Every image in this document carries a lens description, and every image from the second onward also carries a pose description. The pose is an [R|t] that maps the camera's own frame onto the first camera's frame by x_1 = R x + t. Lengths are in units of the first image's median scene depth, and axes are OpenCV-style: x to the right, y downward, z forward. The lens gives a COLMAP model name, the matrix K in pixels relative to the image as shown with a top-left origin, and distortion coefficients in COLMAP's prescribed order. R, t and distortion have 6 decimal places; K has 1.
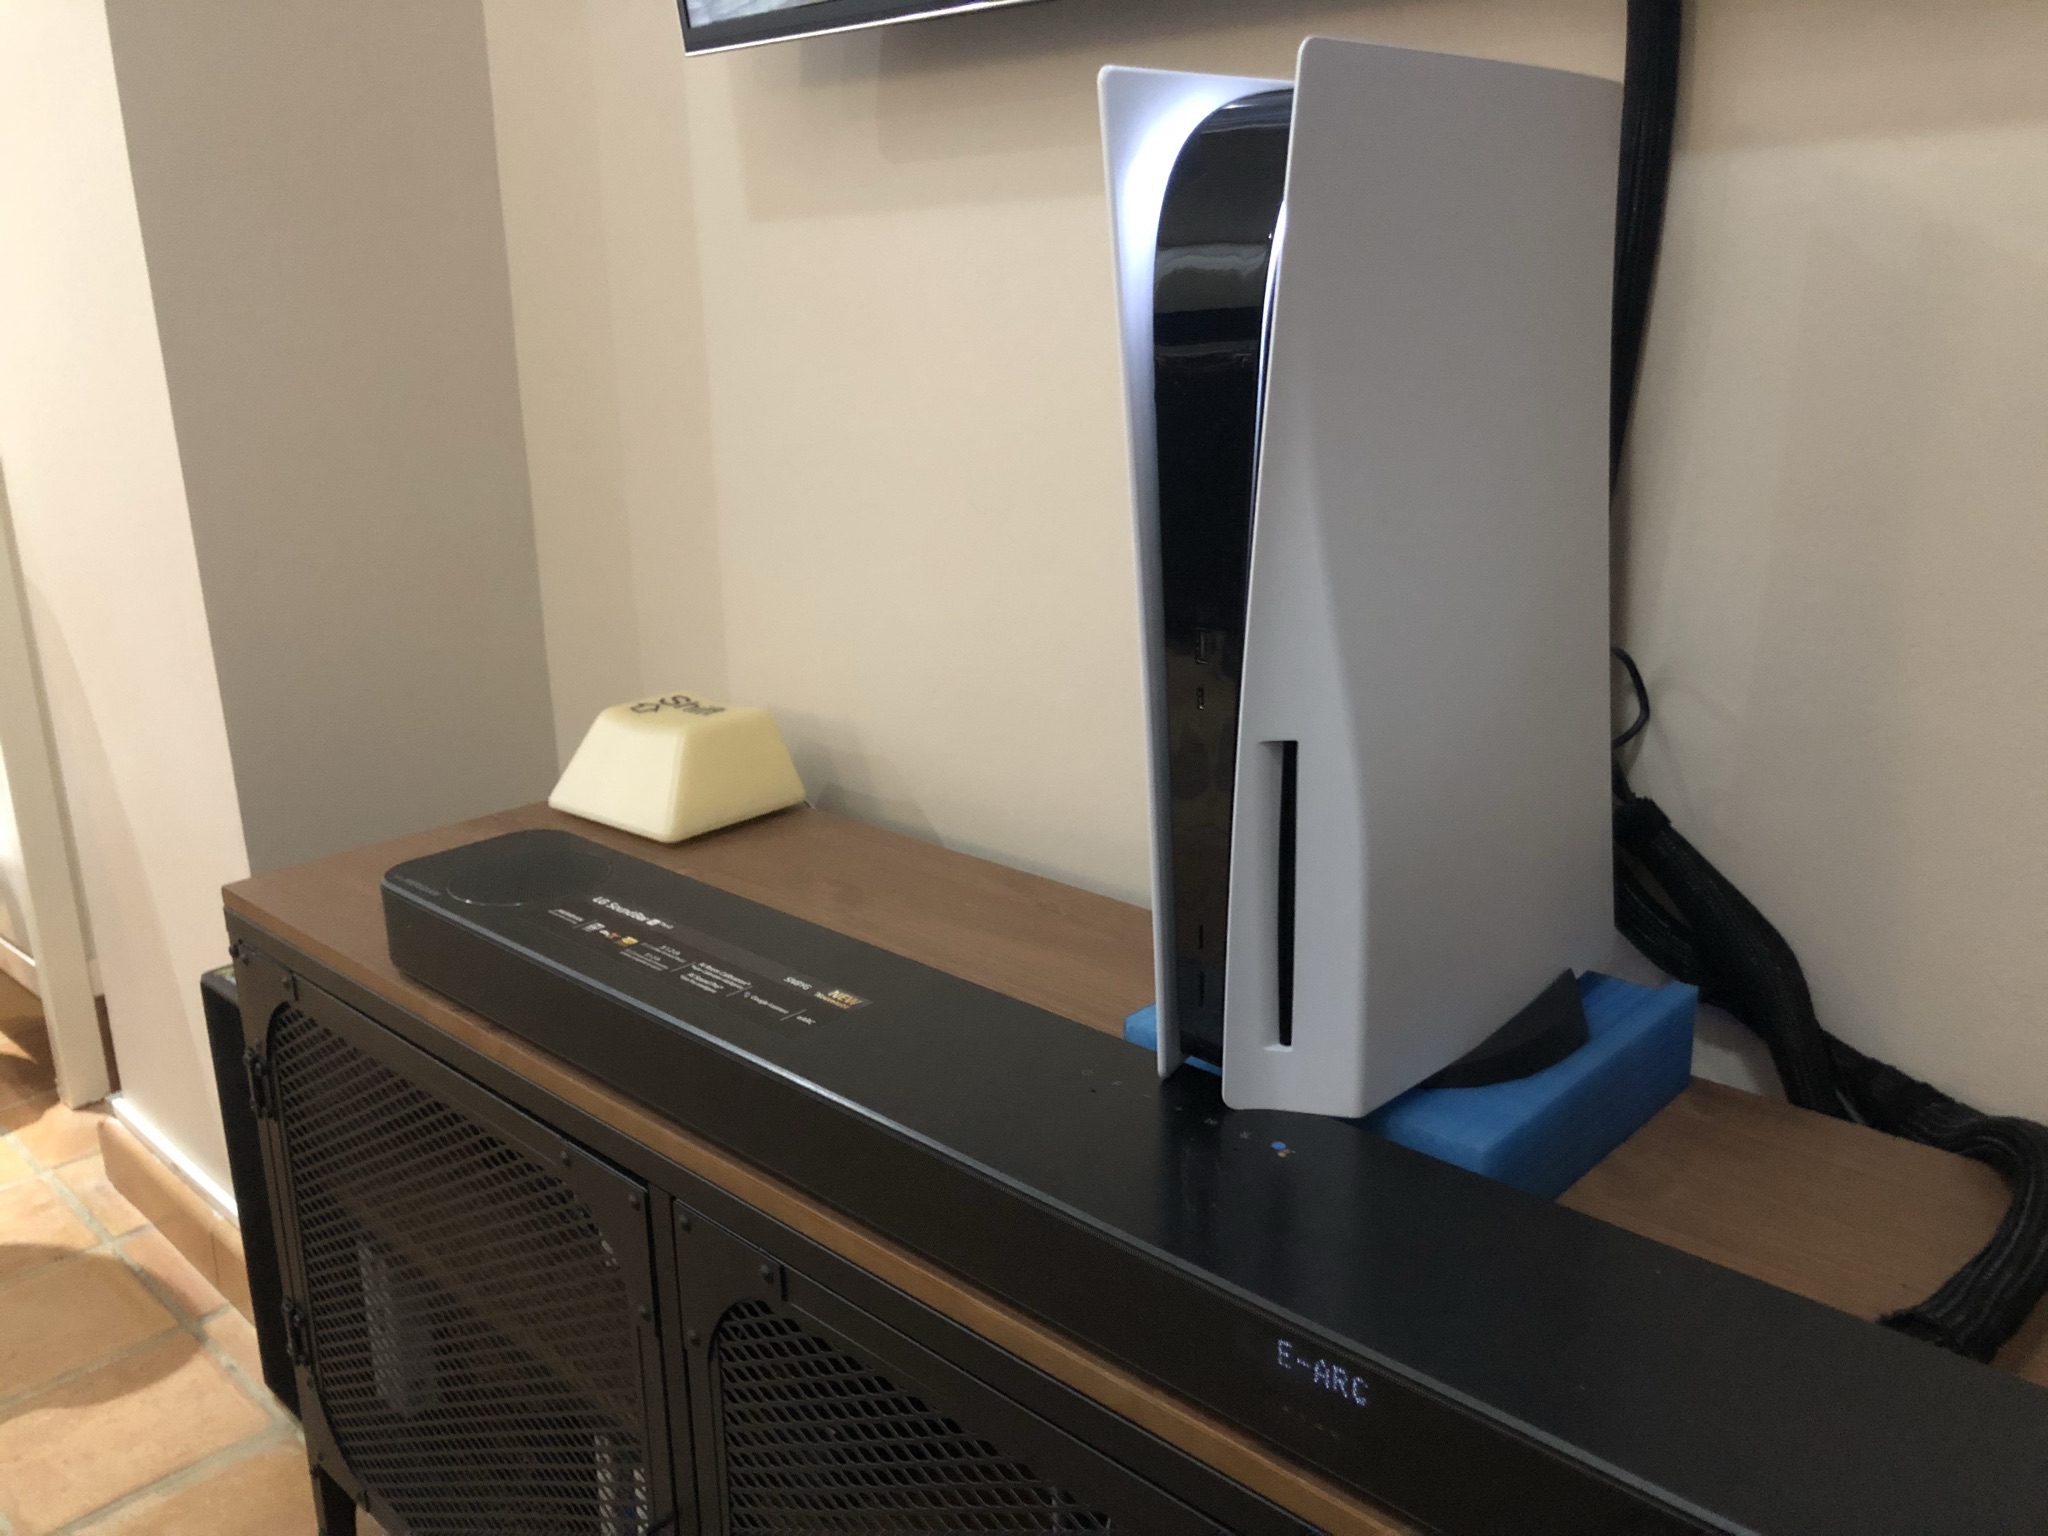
lens RADIAL K [[1687.4, 0, 1024.9], [0, 1687.4, 754.7], [0, 0, 1]] dist [0.029737, -0.016082]
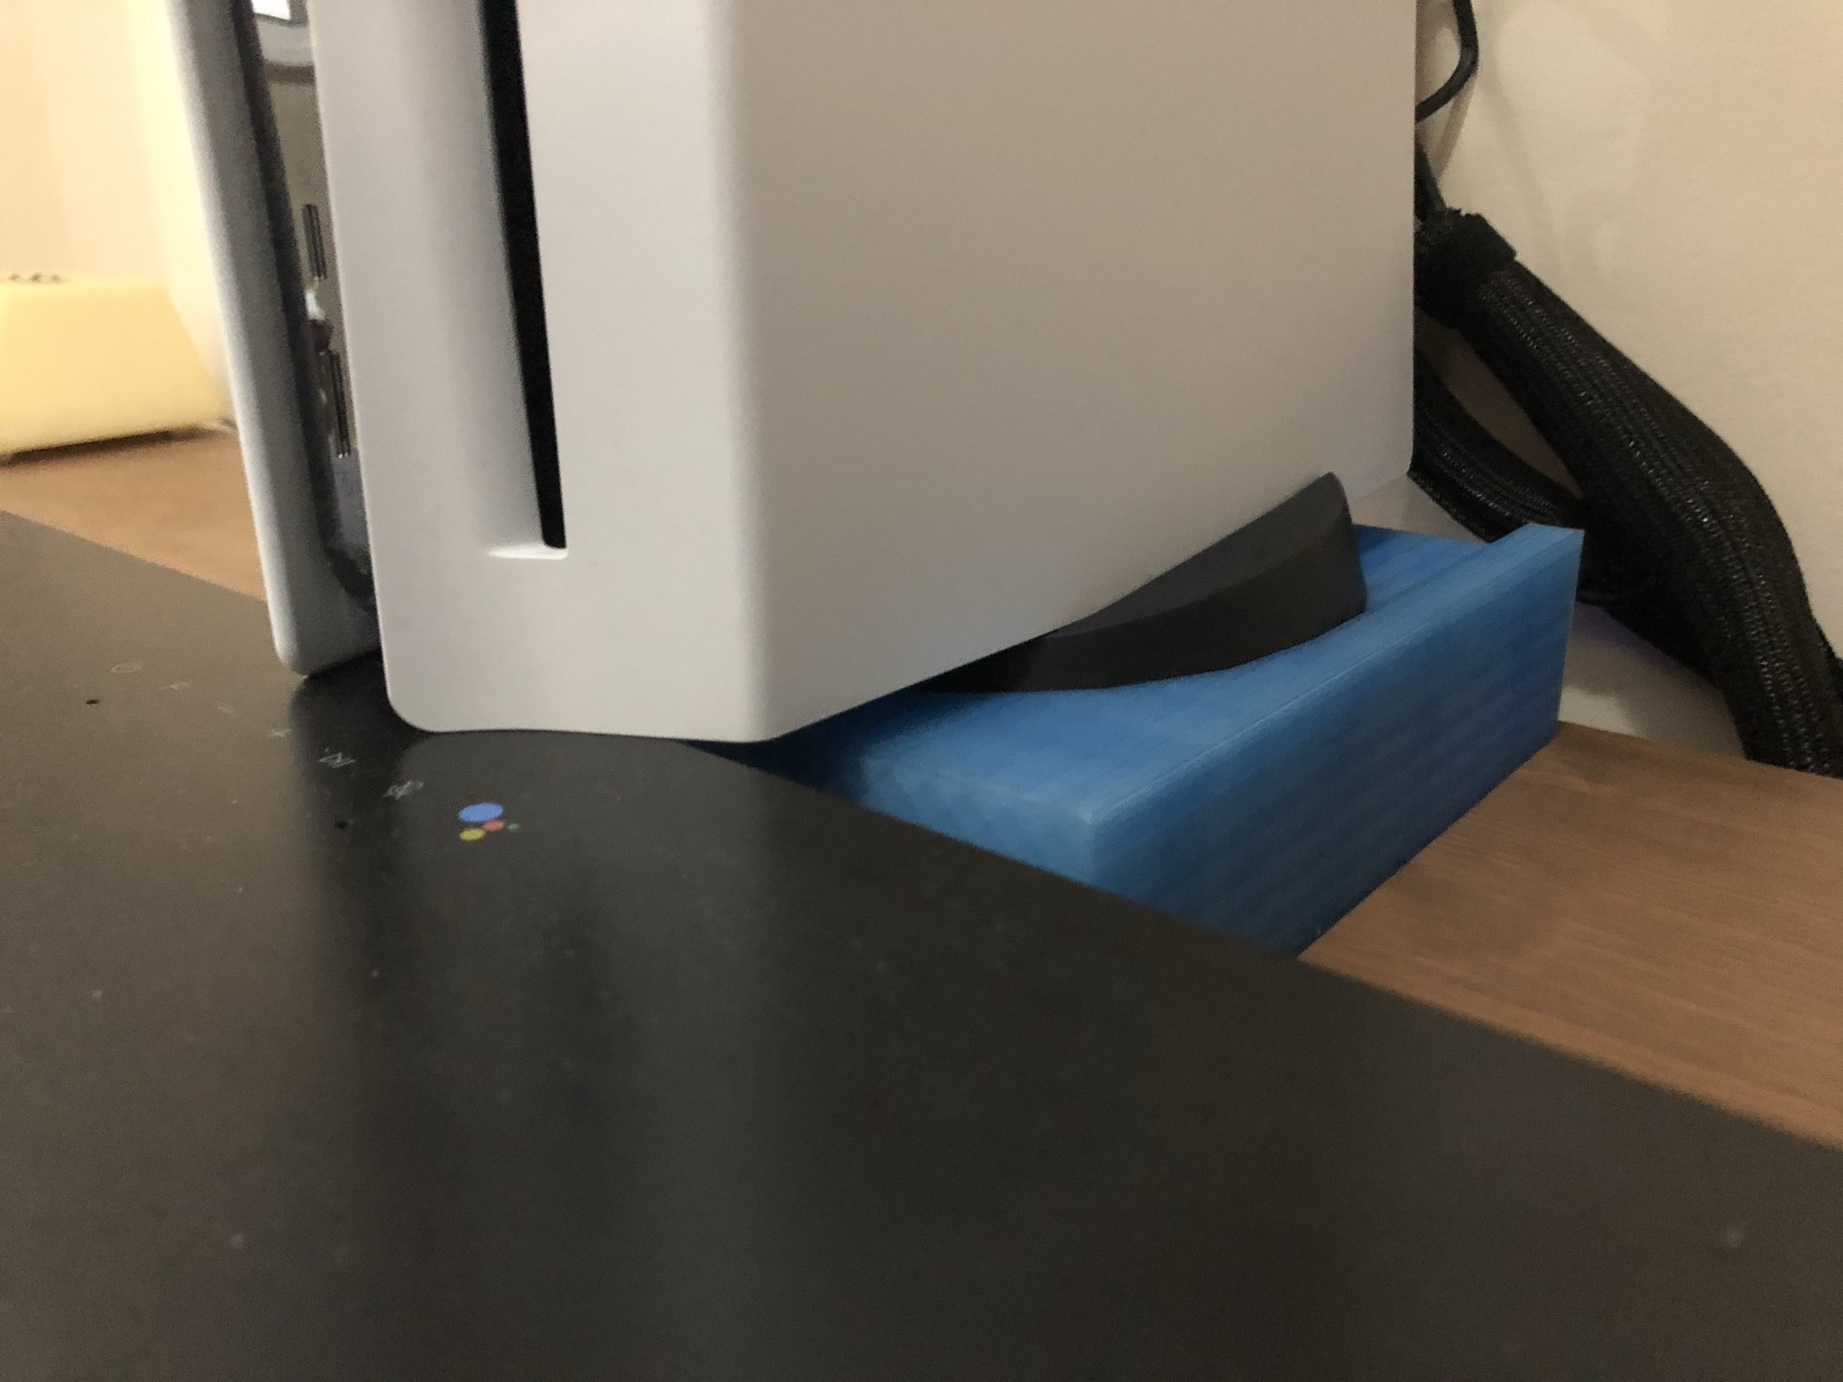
lens RADIAL K [[1518.5, 0, 925.1], [0, 1518.5, 683.1], [0, 0, 1]] dist [0.029737, -0.016082]
pose [[0.998550, -0.021136, 0.049505, 0.181418], [0.018138, 0.998019, 0.060247, 0.152416], [-0.050680, -0.059262, 0.996955, 0.560951]]
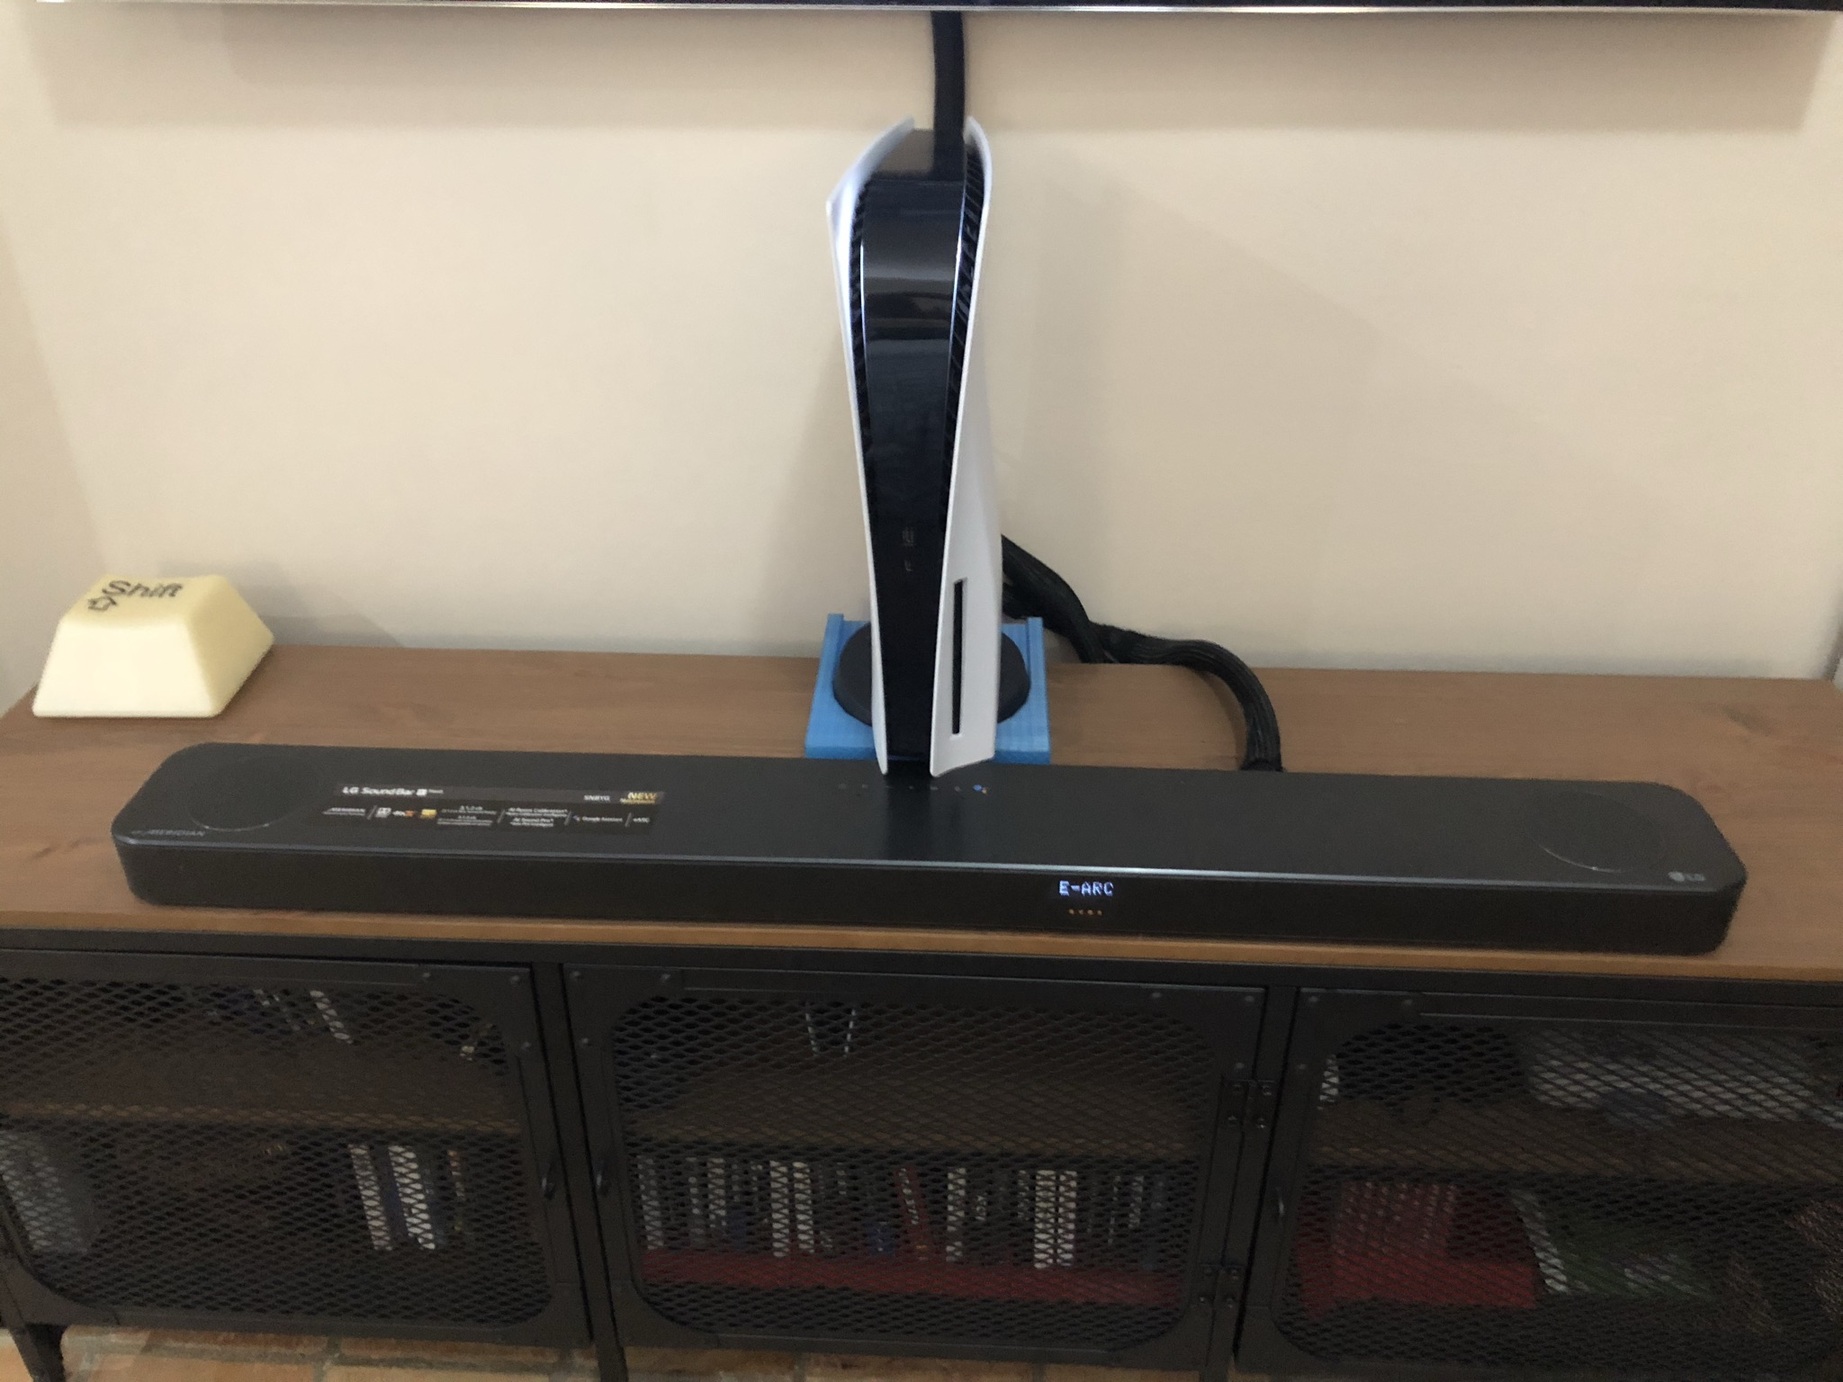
lens RADIAL K [[1518.5, 0, 917.7], [0, 1518.5, 699.8], [0, 0, 1]] dist [0.029737, -0.016082]
pose [[0.747013, -0.325633, 0.579599, -0.659138], [0.157395, 0.933668, 0.321700, -0.319056], [-0.645909, -0.149088, 0.748715, -0.135414]]
